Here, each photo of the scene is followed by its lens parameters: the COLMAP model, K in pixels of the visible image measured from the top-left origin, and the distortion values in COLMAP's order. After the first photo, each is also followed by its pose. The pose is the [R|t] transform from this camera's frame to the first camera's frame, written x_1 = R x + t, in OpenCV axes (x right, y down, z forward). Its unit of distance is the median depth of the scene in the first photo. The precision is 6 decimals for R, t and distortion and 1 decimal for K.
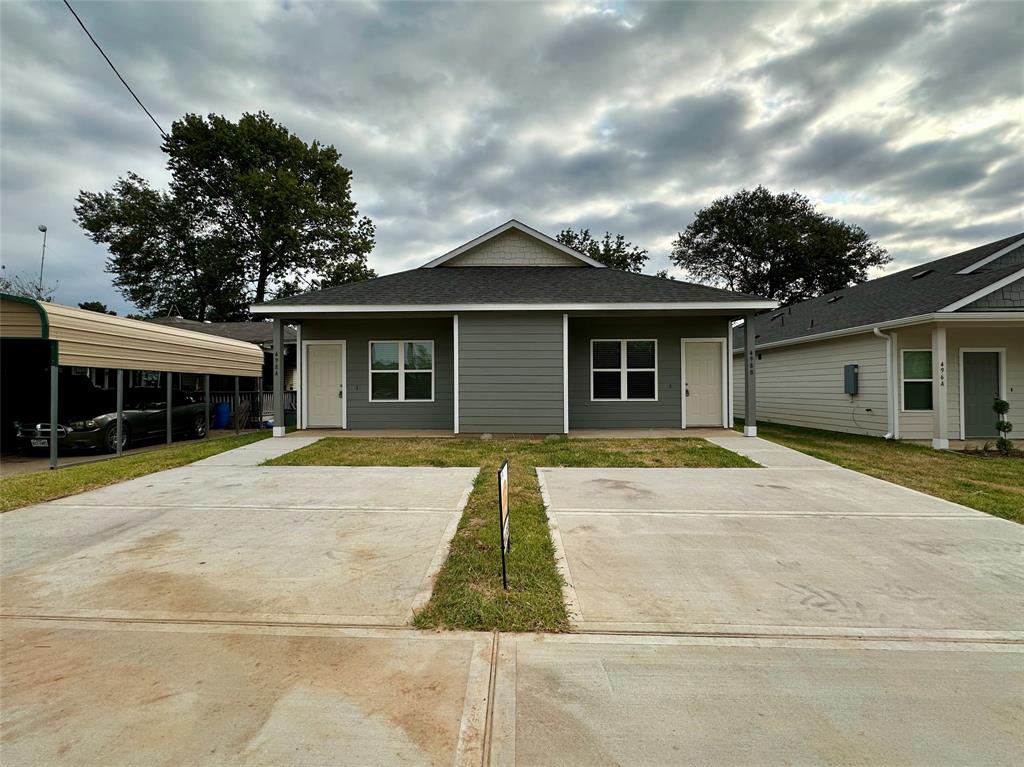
lens RADIAL K [[417.4, 0, 512.0], [0, 417.4, 383.5], [0, 0, 1]] dist [-0.000893, -0.000061]
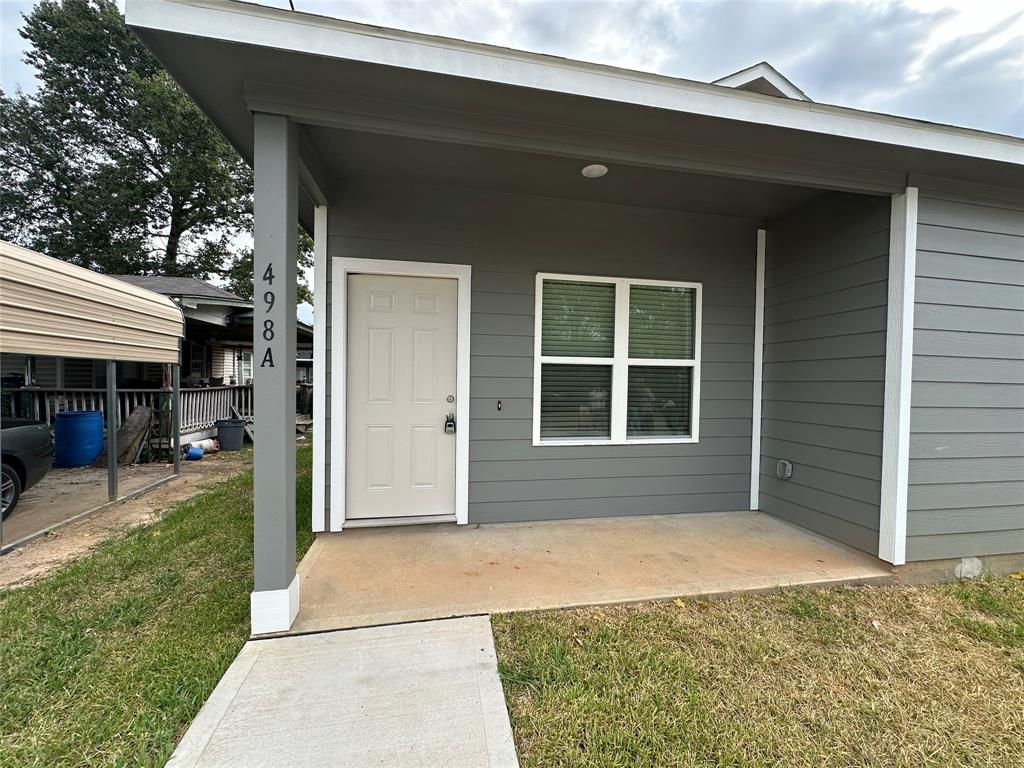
lens RADIAL K [[372.8, 0, 512.0], [0, 372.8, 384.0], [0, 0, 1]] dist [0.009827, -0.007582]
pose [[0.980362, 0.015220, 0.196621, -0.434178], [-0.021103, 0.999389, 0.027857, -0.017398], [-0.196076, -0.031460, 0.980084, 0.708499]]
